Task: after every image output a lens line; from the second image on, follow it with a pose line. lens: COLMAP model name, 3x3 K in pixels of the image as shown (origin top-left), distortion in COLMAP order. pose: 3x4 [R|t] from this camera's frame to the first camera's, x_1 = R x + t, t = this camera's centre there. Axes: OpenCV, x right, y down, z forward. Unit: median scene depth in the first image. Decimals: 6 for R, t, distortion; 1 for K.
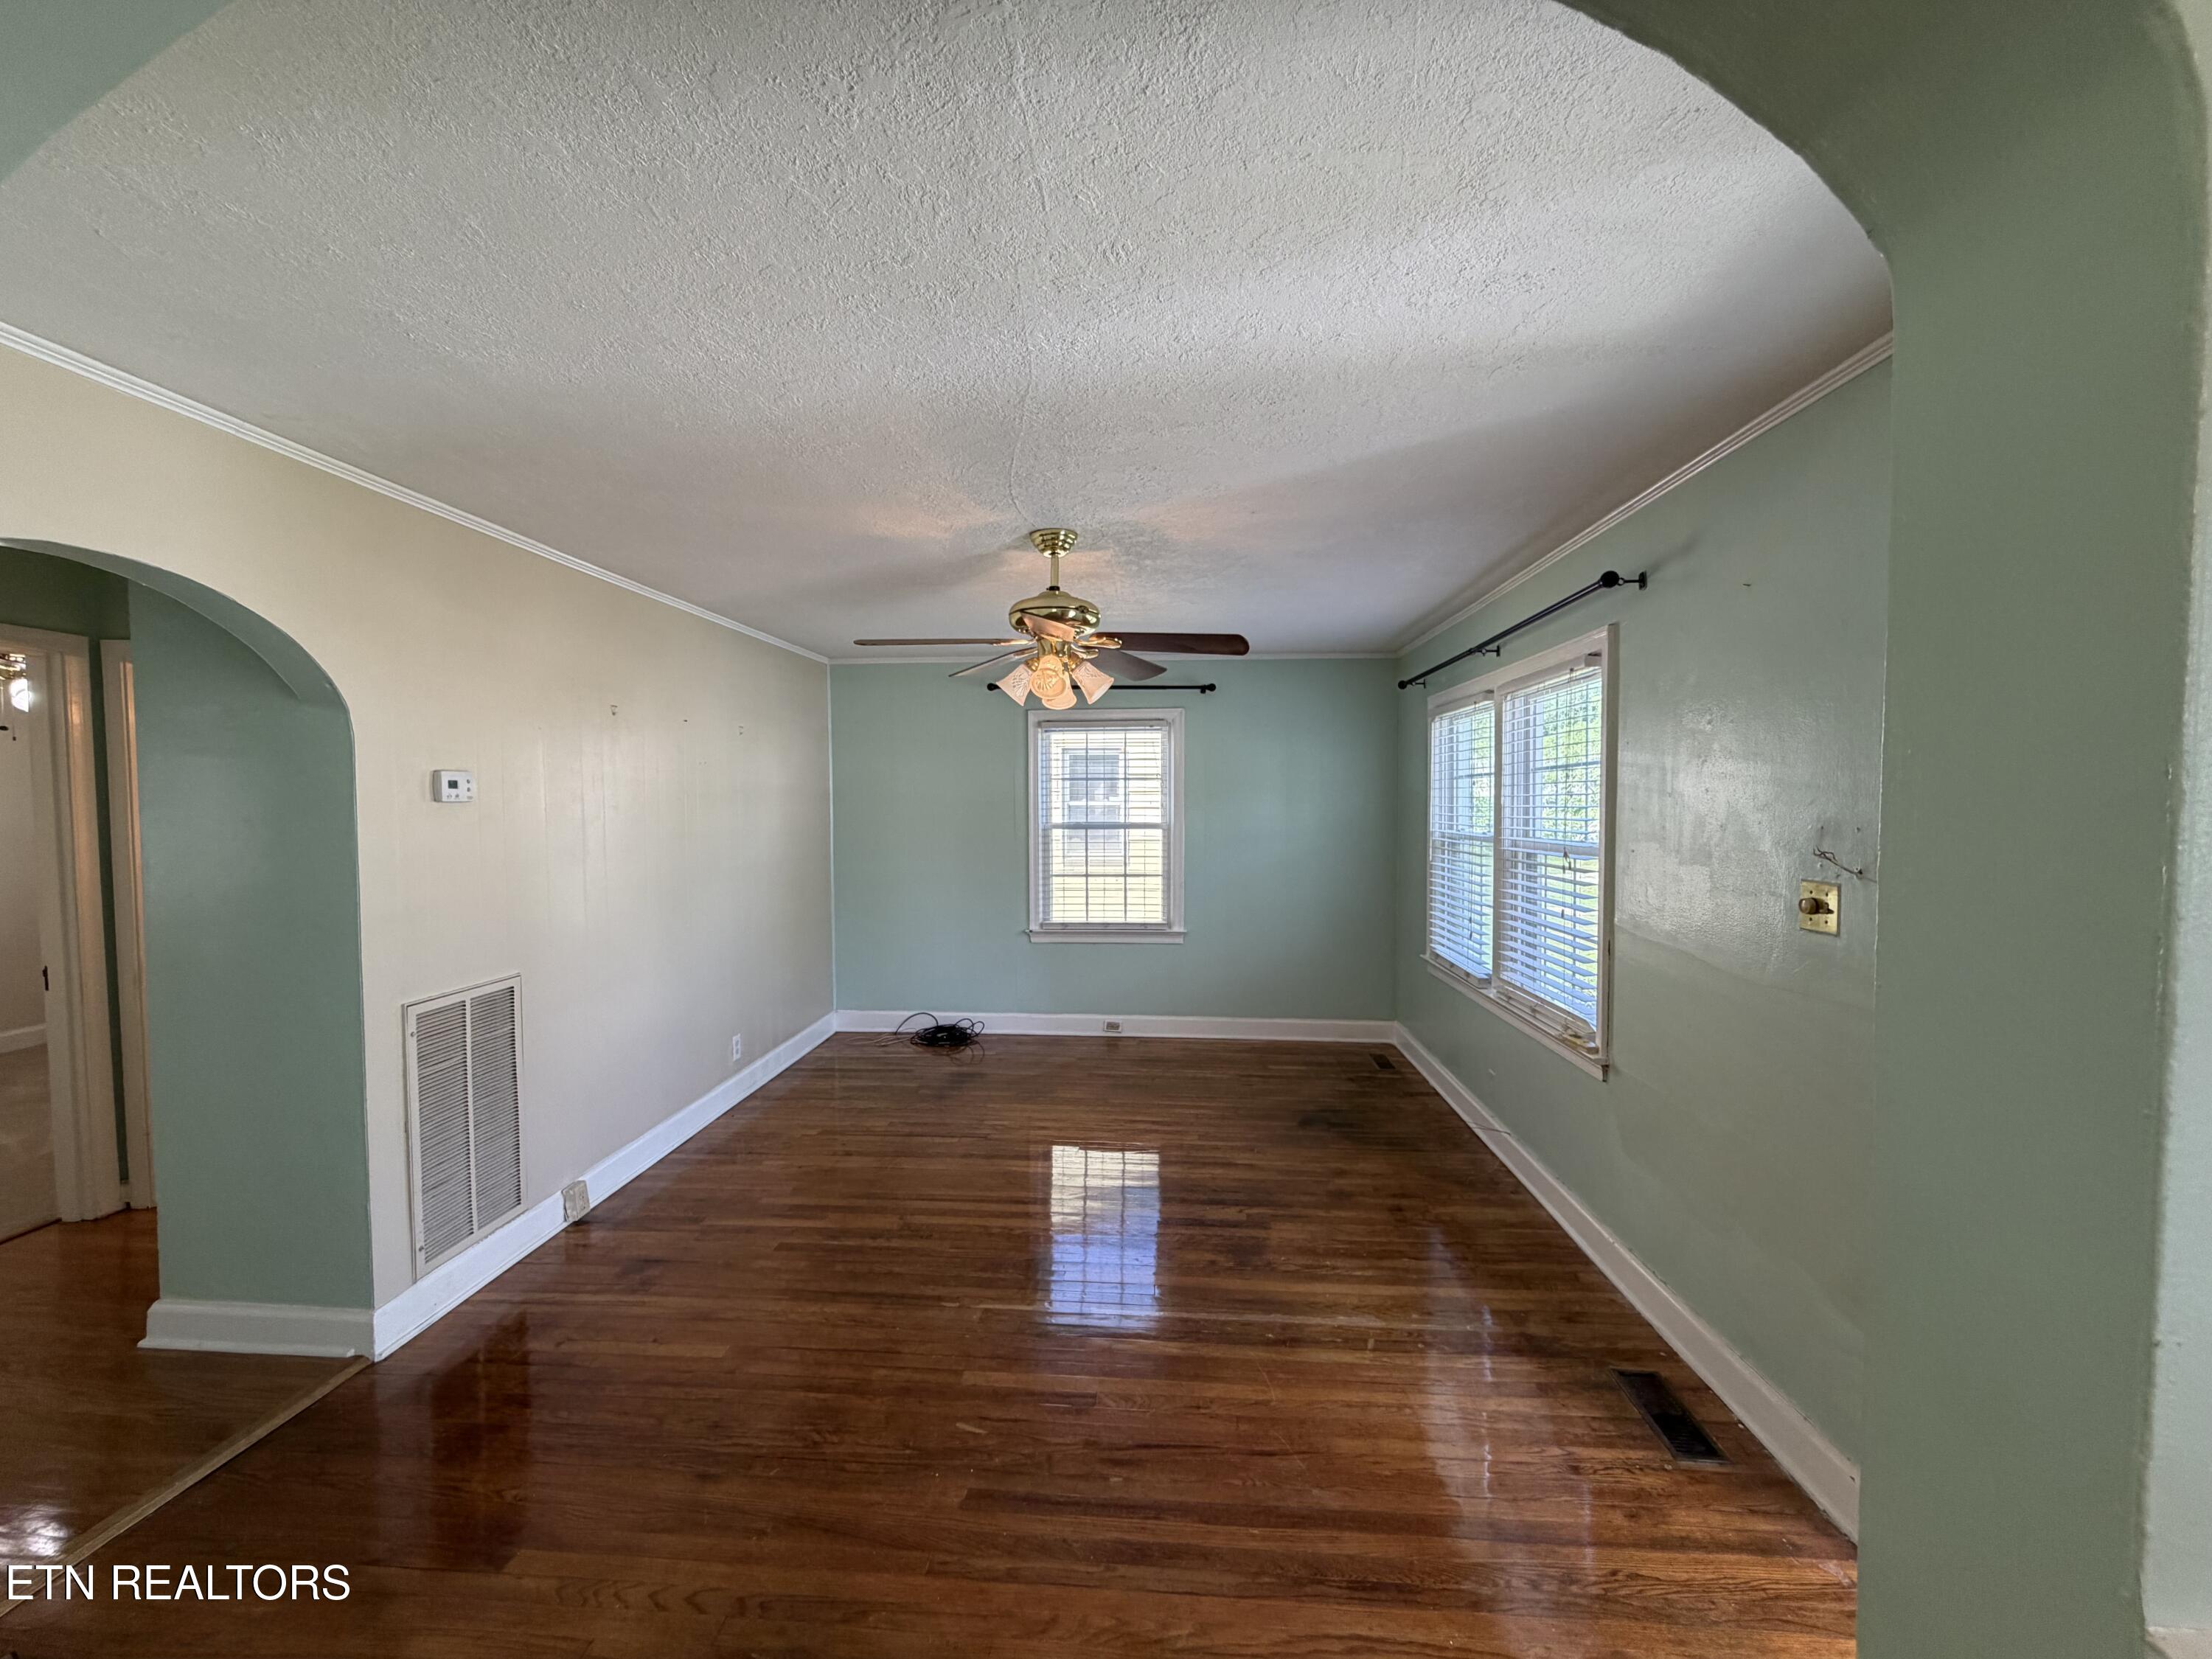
lens RADIAL K [[889.1, 0, 1103.2], [0, 889.1, 837.6], [0, 0, 1]] dist [-0.000598, 0.000561]
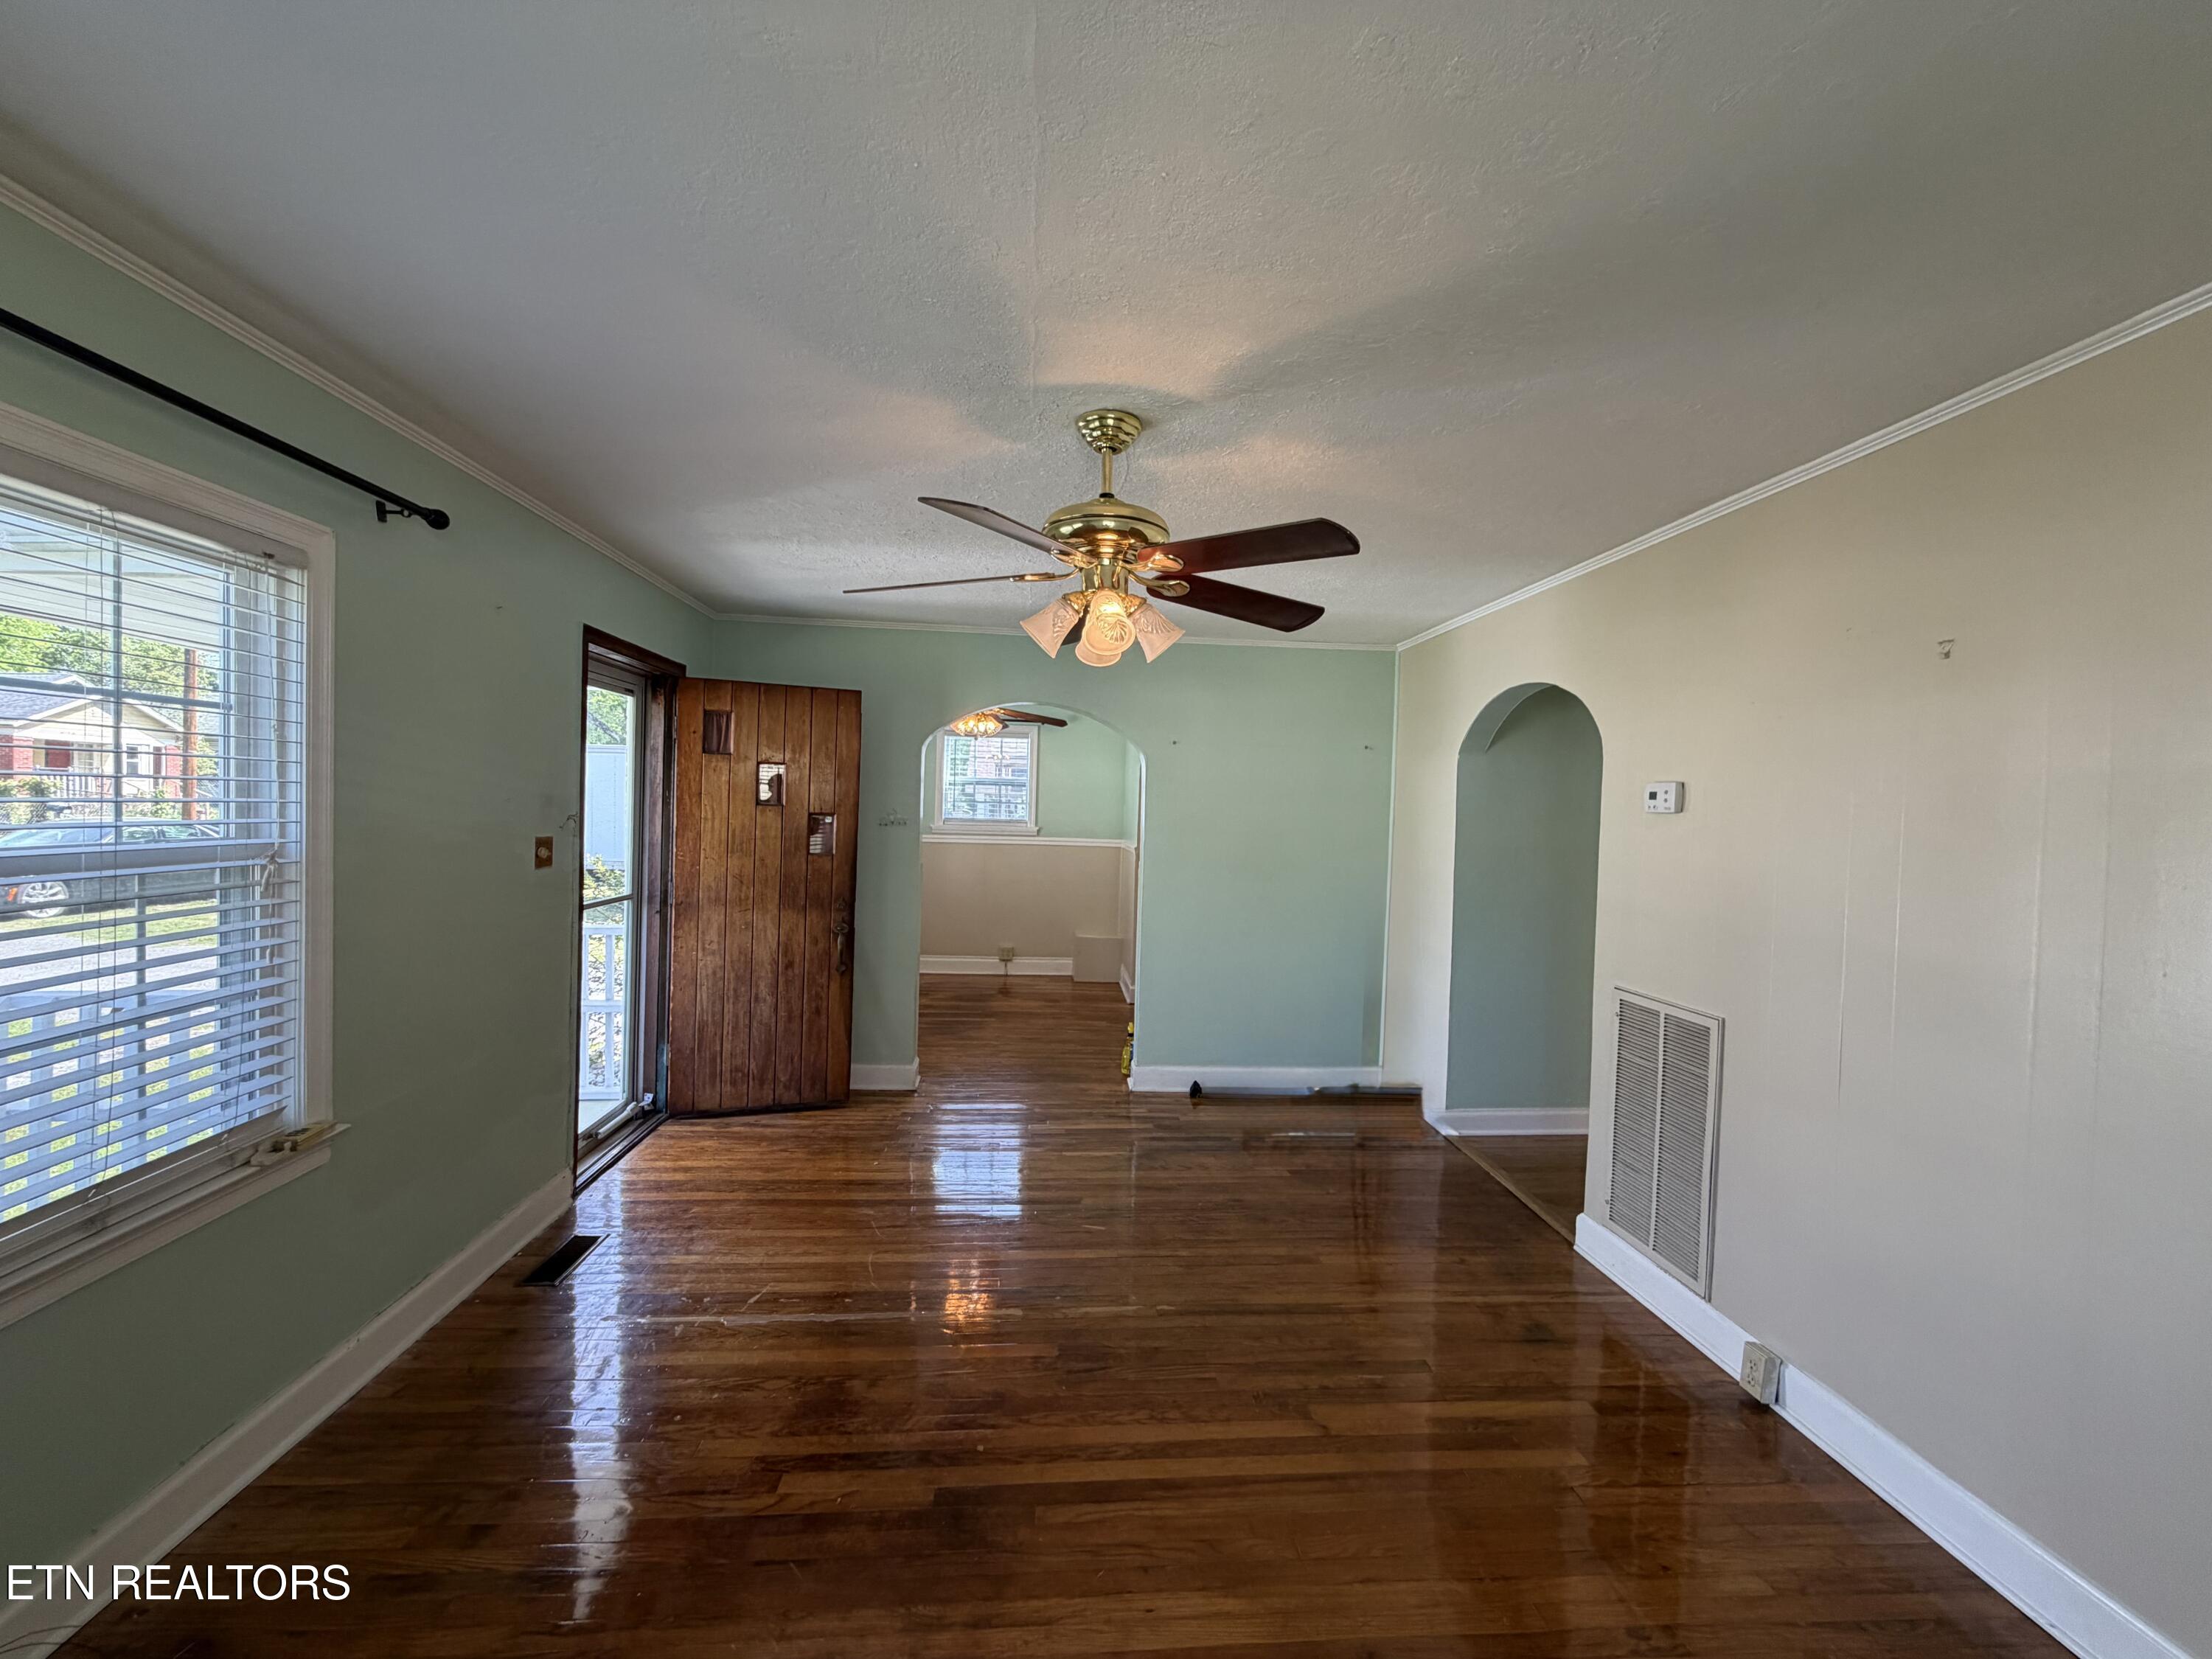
lens RADIAL K [[889.1, 0, 1102.1], [0, 889.1, 838.2], [0, 0, 1]] dist [-0.000598, 0.000561]
pose [[-0.988751, -0.019415, -0.148309, 0.034713], [-0.031487, 0.996339, 0.079487, -0.045897], [0.146222, 0.083262, -0.985742, 1.225209]]
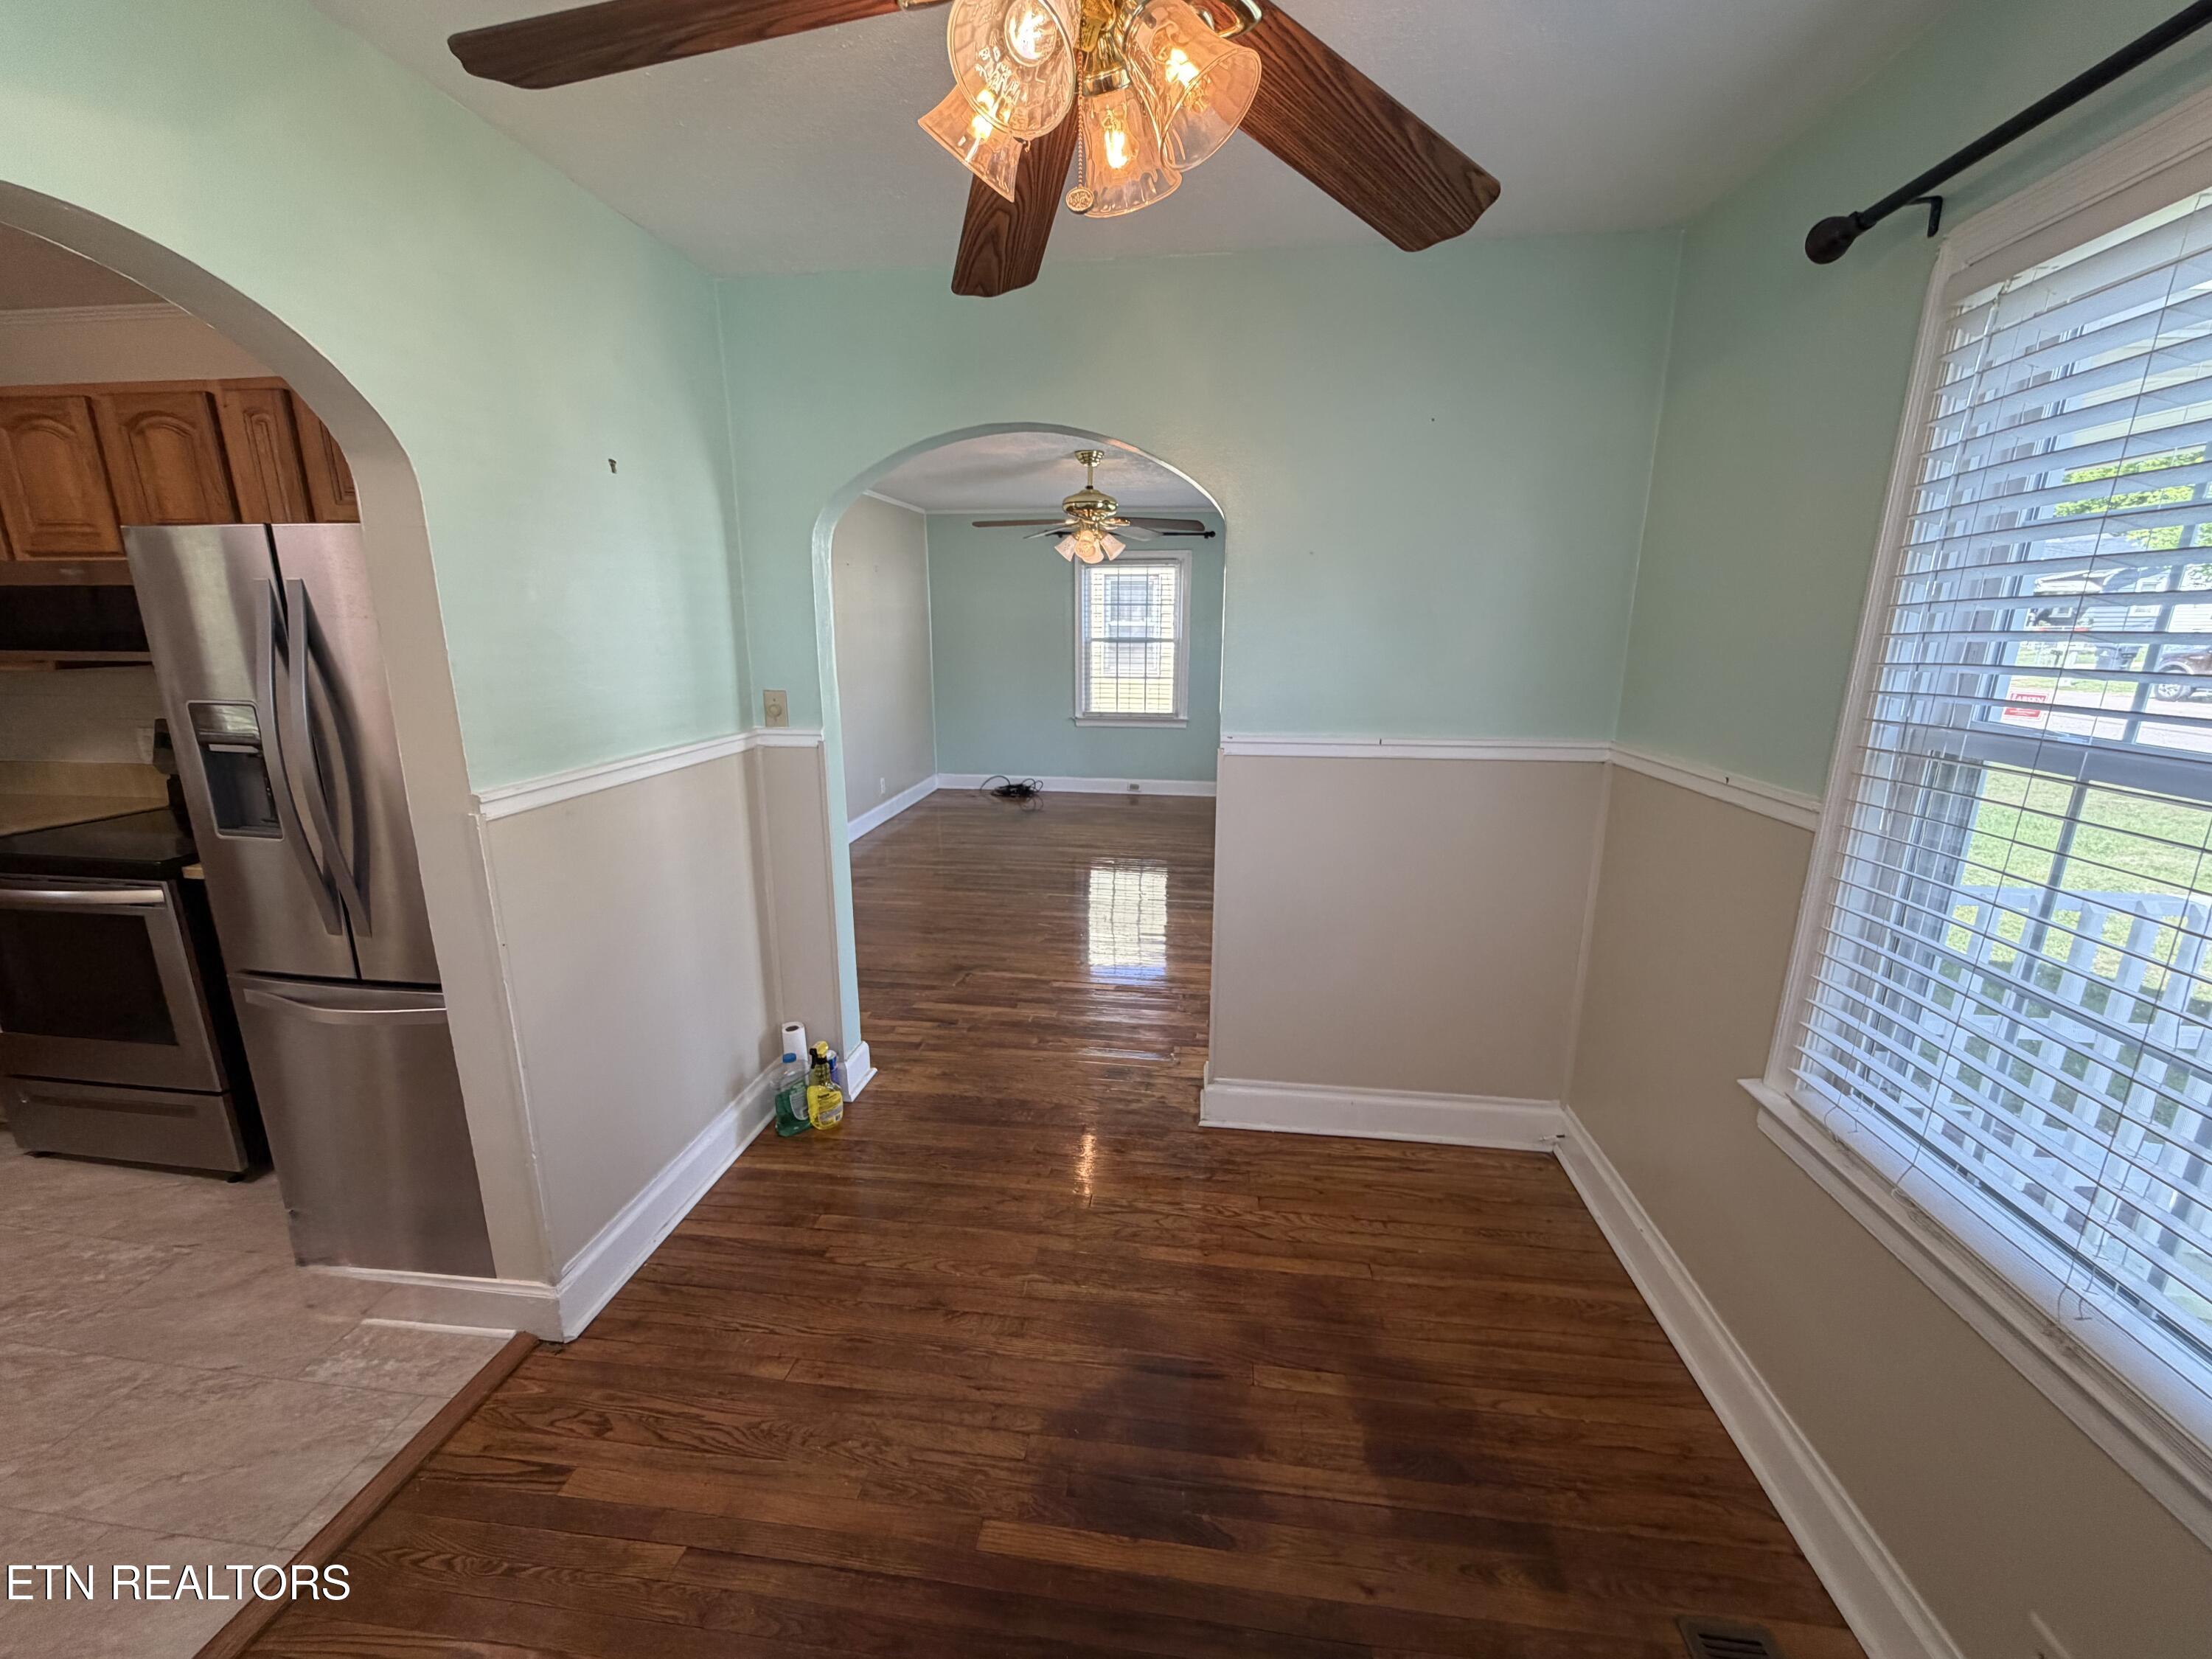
lens RADIAL K [[889.1, 0, 1093.4], [0, 889.1, 838.6], [0, 0, 1]] dist [-0.000598, 0.000561]
pose [[0.997817, 0.021037, -0.062596, 0.049302], [-0.008170, 0.979947, 0.199092, 0.019026], [0.065529, -0.198146, 0.977980, -0.527658]]
